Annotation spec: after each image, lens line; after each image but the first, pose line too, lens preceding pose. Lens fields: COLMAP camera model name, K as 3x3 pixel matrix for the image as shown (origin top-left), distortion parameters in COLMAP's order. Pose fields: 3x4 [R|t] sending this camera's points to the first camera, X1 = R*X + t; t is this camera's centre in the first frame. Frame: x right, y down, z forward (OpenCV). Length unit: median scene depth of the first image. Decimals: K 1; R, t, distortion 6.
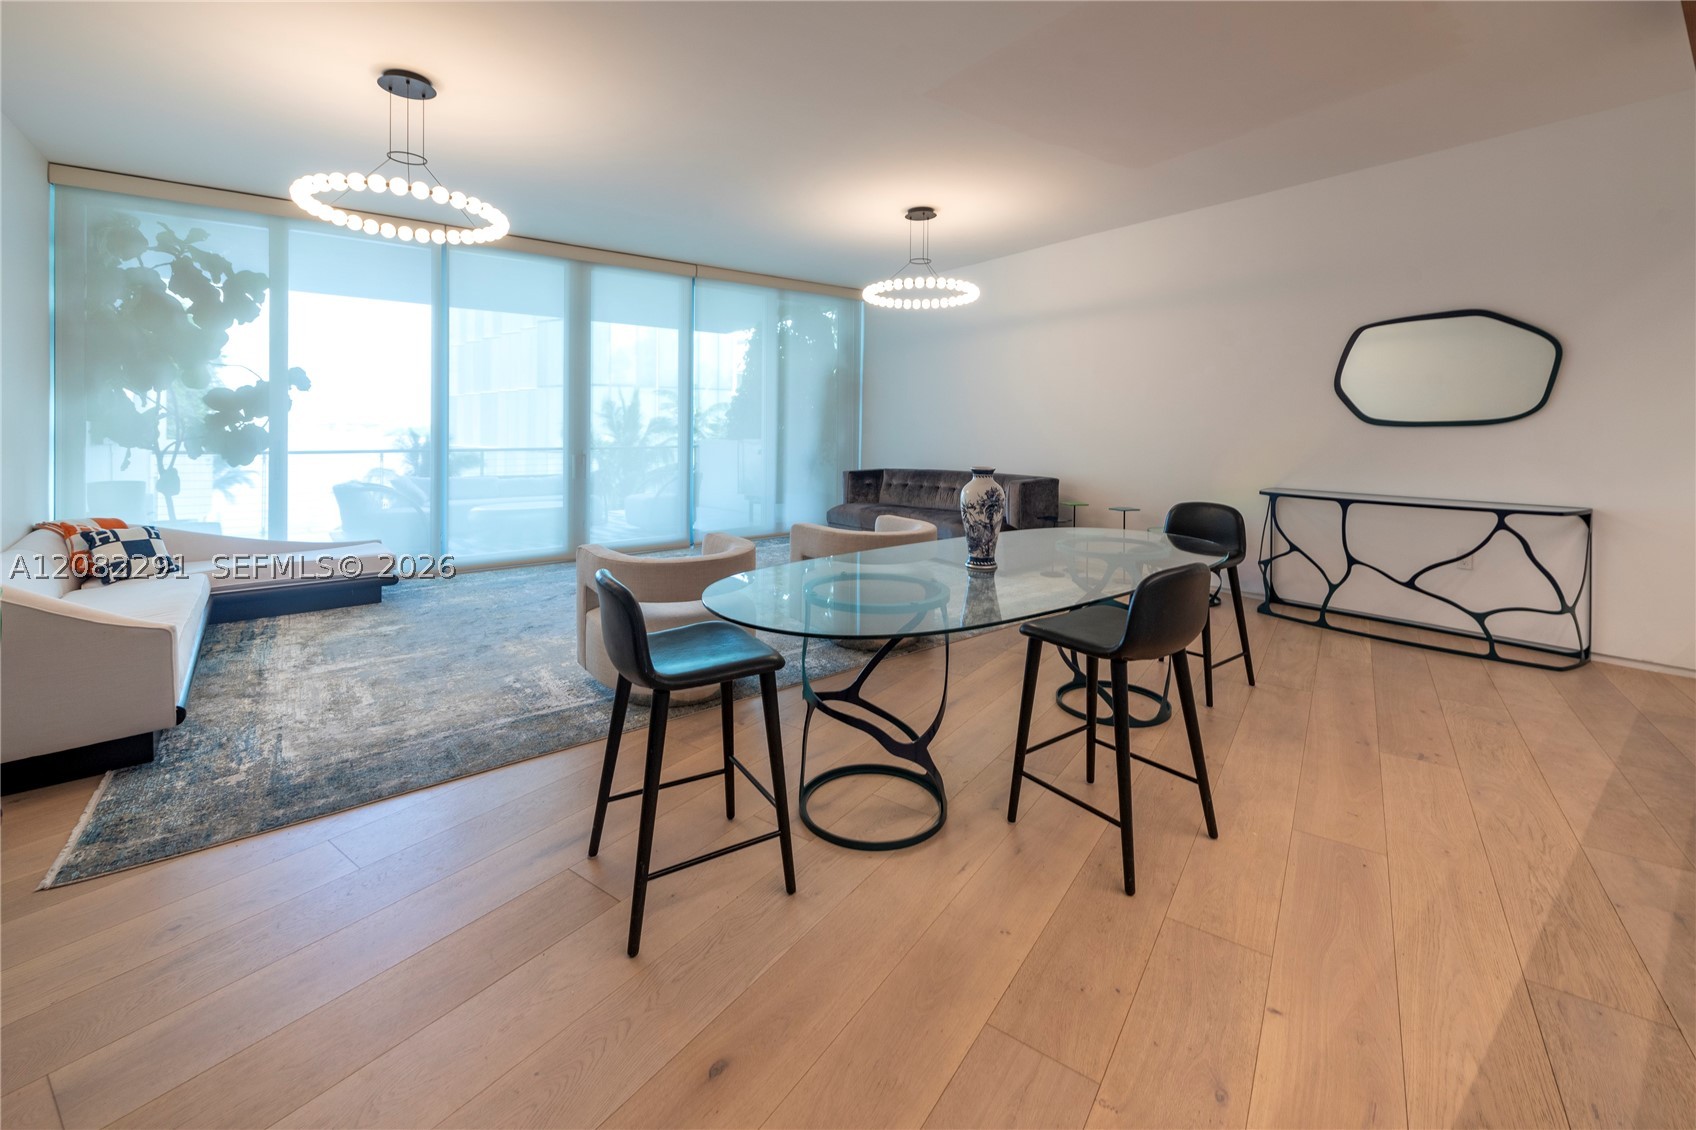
lens RADIAL K [[713.9, 0, 838.3], [0, 713.9, 432.1], [0, 0, 1]] dist [-0.001040, -0.000397]
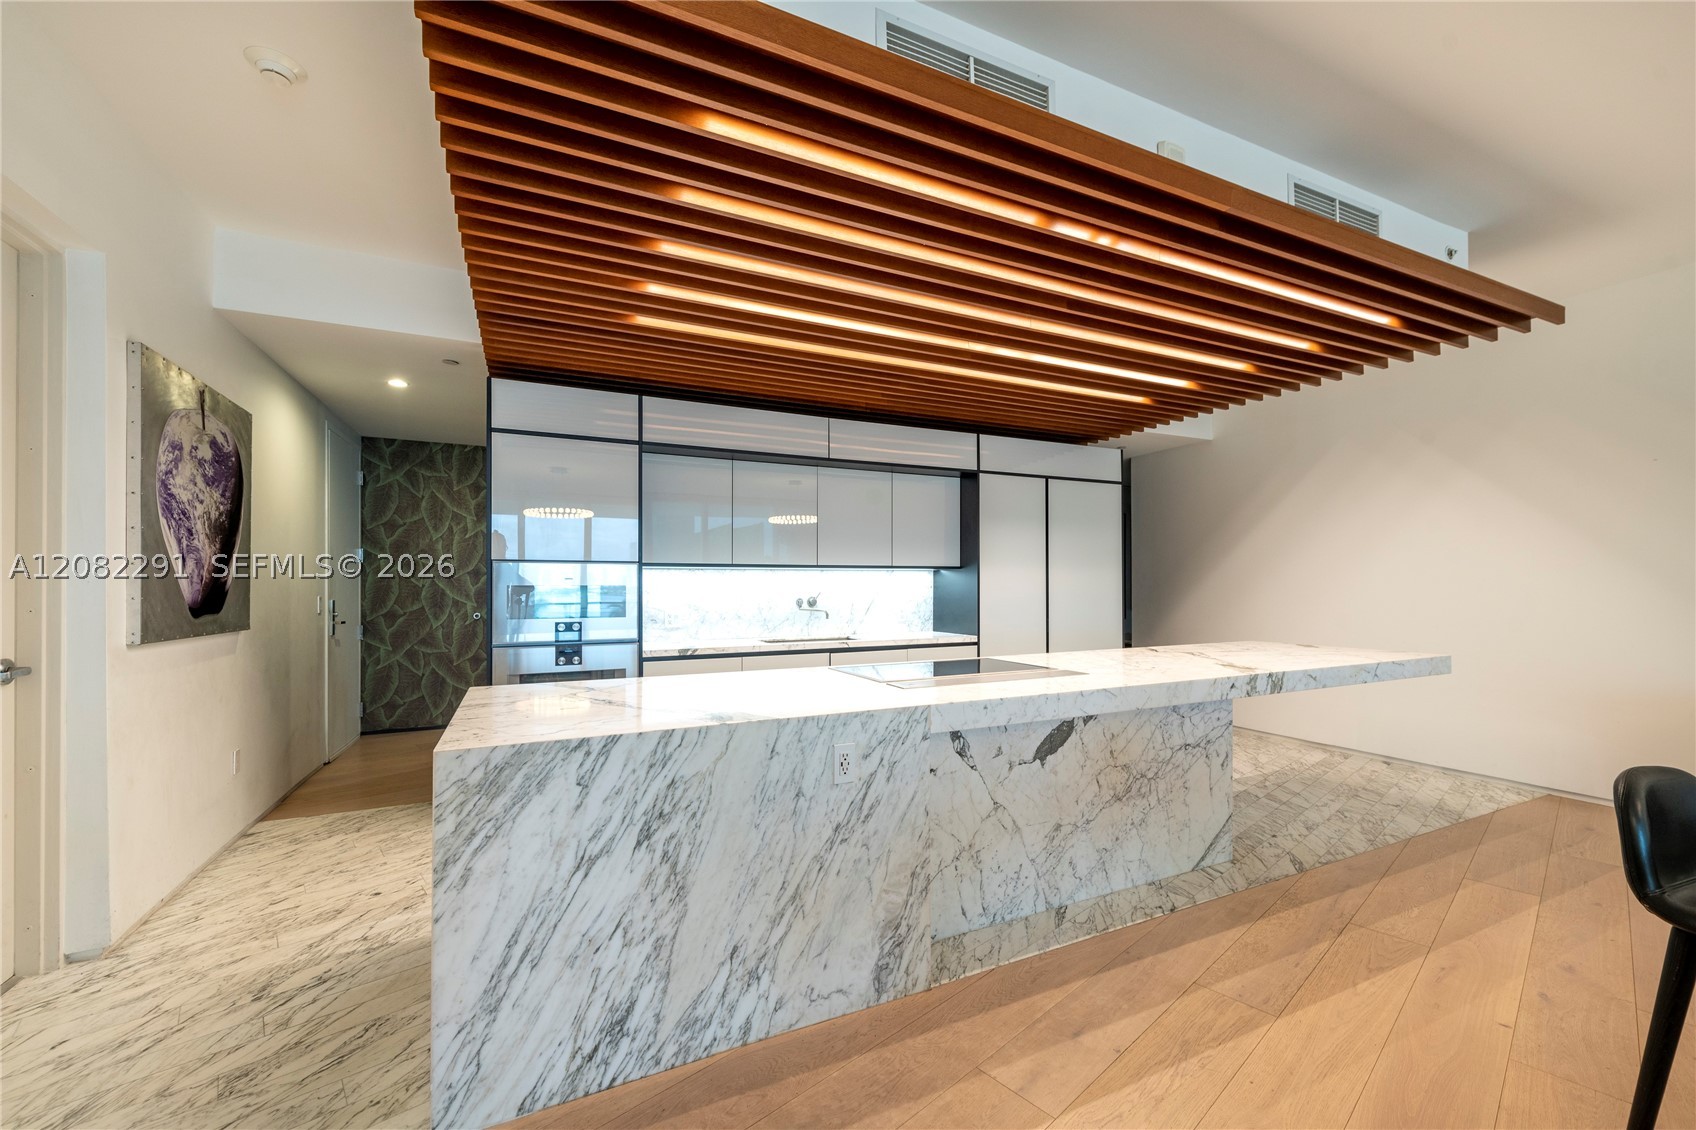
lens RADIAL K [[670.8, 0, 858.7], [0, 670.8, 581.8], [0, 0, 1]] dist [0.003856, 0.000002]
pose [[-0.979075, 0.004312, 0.203454, 0.458392], [0.004581, 0.999989, 0.000851, -0.007886], [-0.203448, 0.001765, -0.979084, 0.738542]]
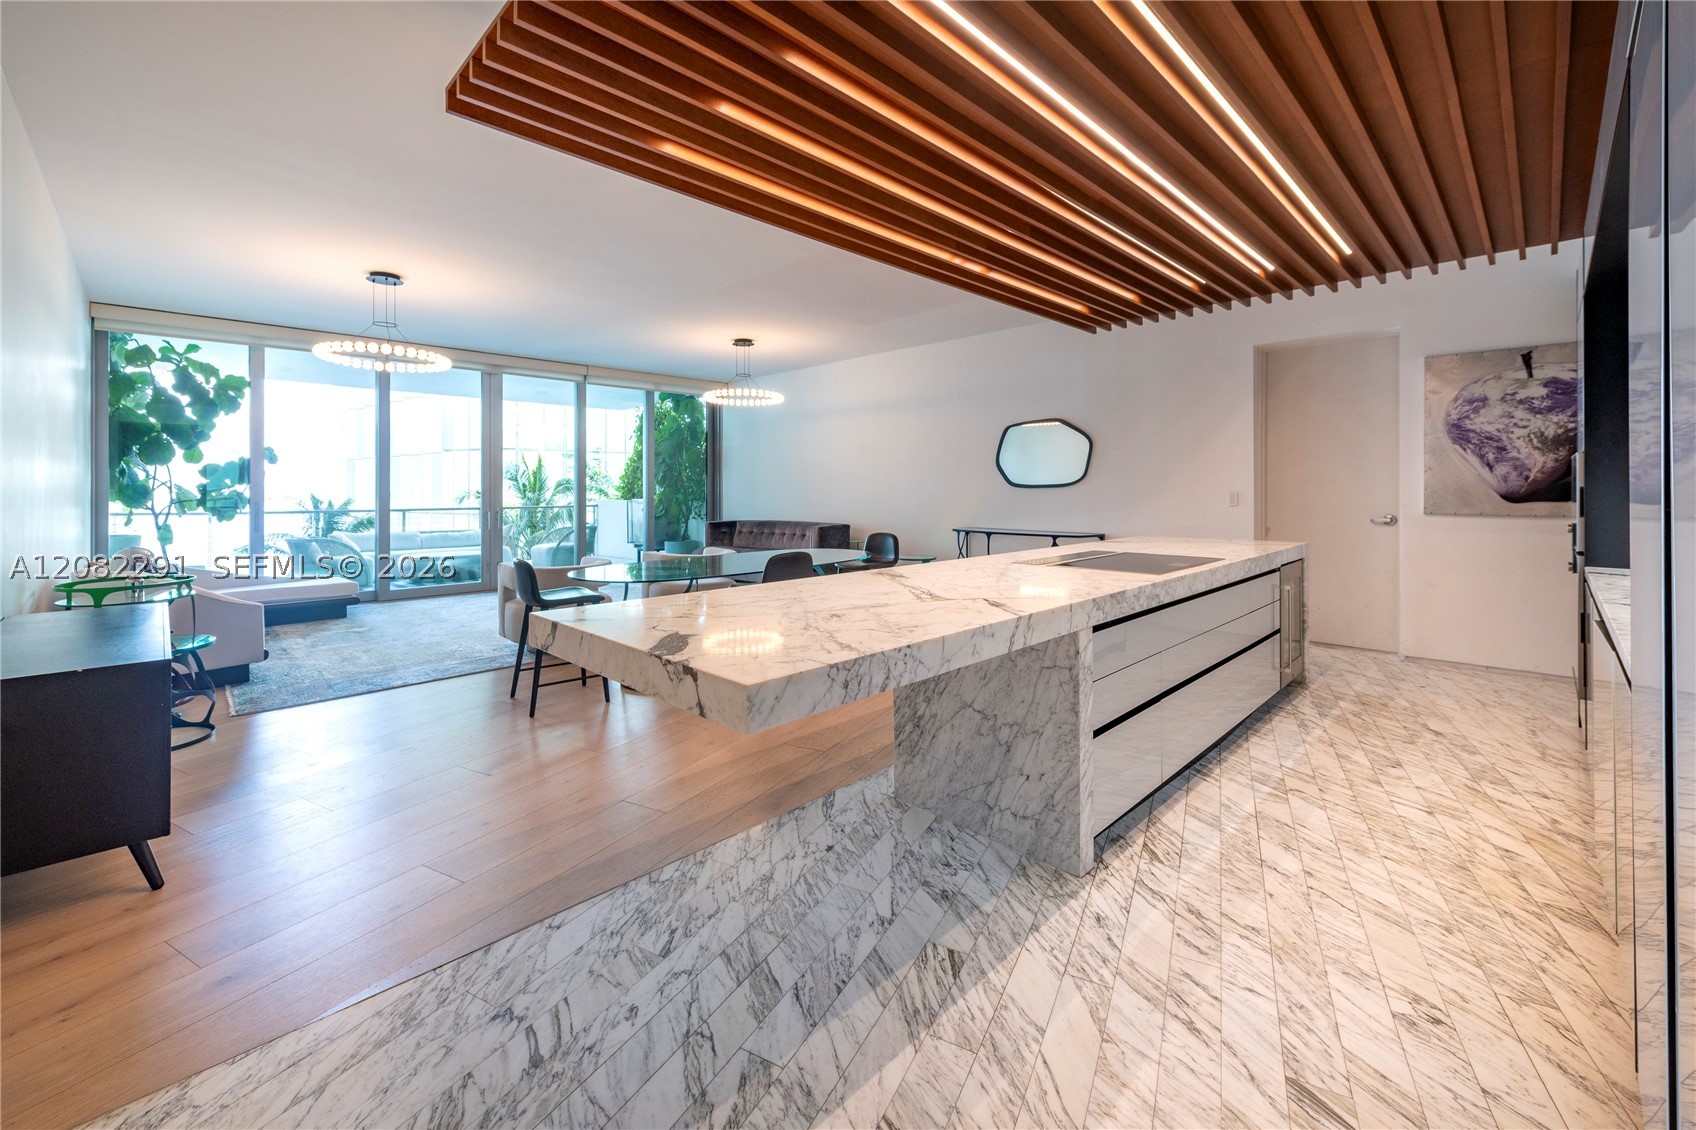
lens RADIAL K [[694.2, 0, 848.0], [0, 694.2, 489.5], [0, 0, 1]] dist [0.003151, -0.000462]
pose [[0.990985, -0.005600, 0.133856, 0.145067], [0.006142, 0.999975, -0.003636, 0.000178], [-0.133832, 0.004426, 0.990994, -0.461261]]
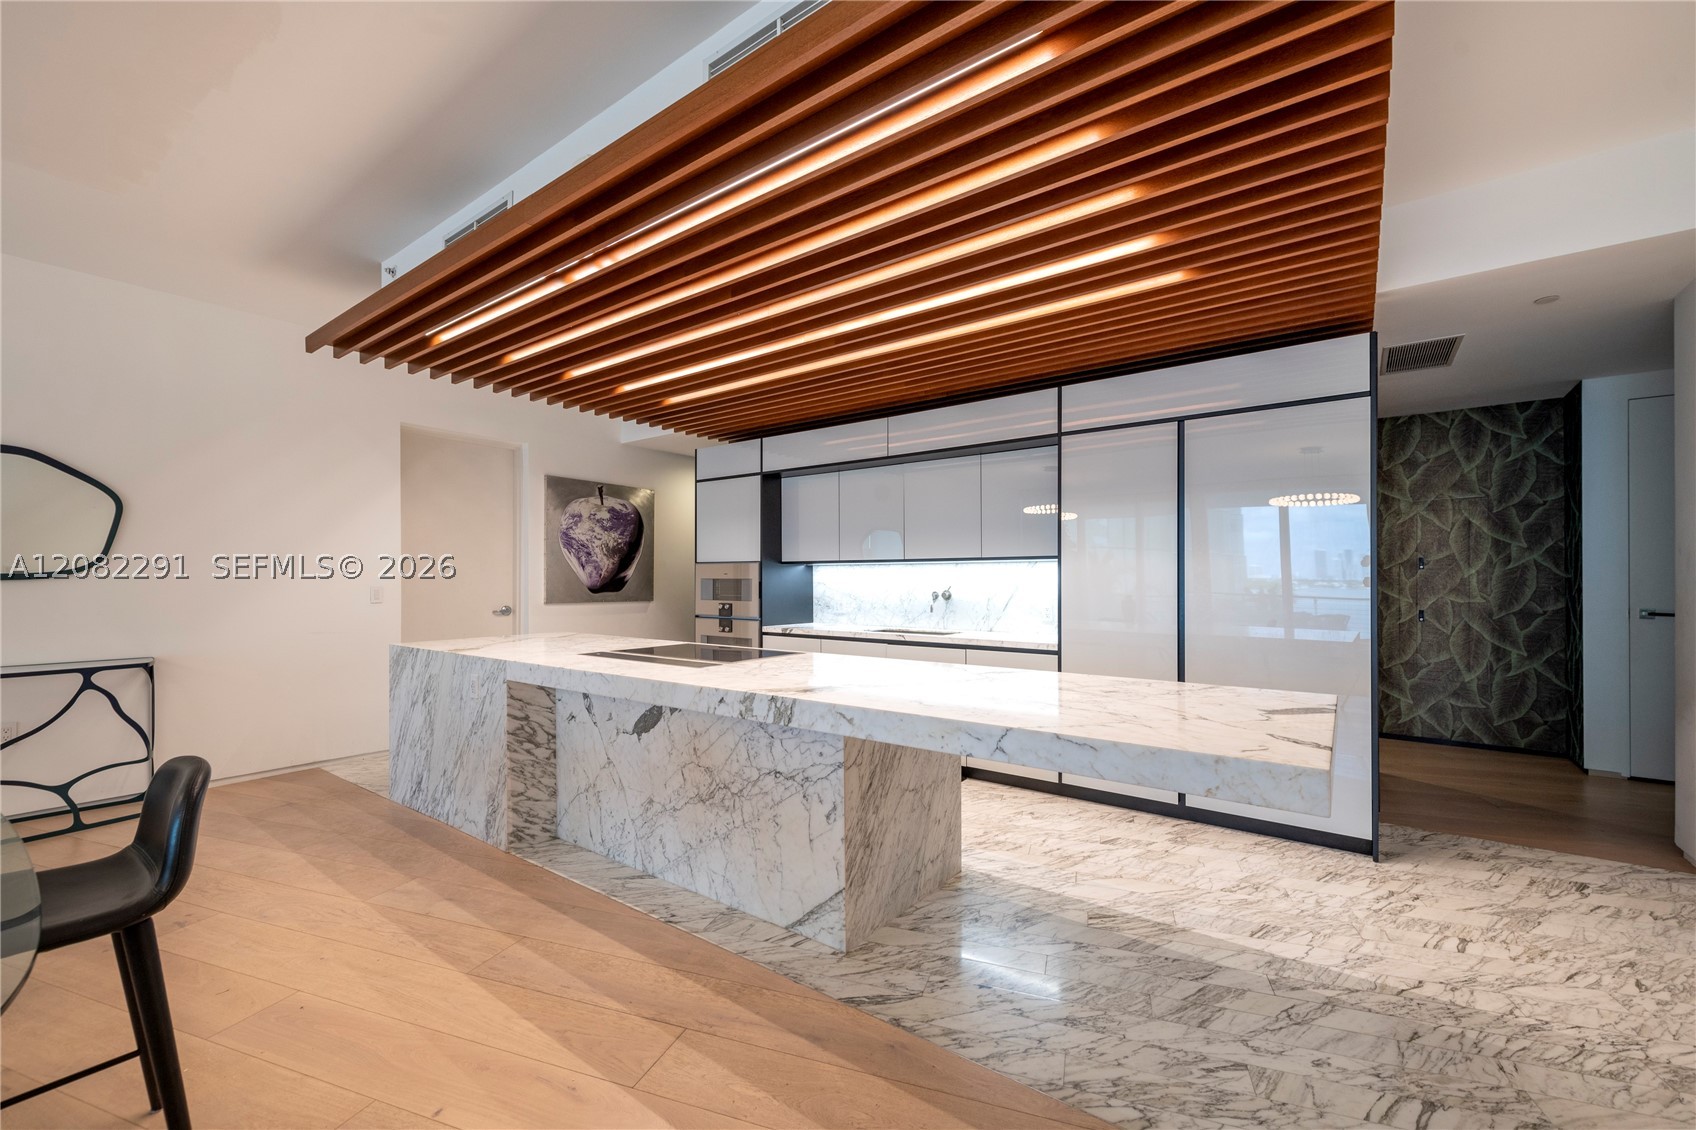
lens RADIAL K [[673.5, 0, 864.7], [0, 673.5, 579.5], [0, 0, 1]] dist [0.010839, -0.005026]
pose [[-0.293485, 0.000515, 0.955964, -0.174881], [0.006724, 0.999976, 0.001525, -0.003653], [-0.955940, 0.006875, -0.293481, 0.199229]]
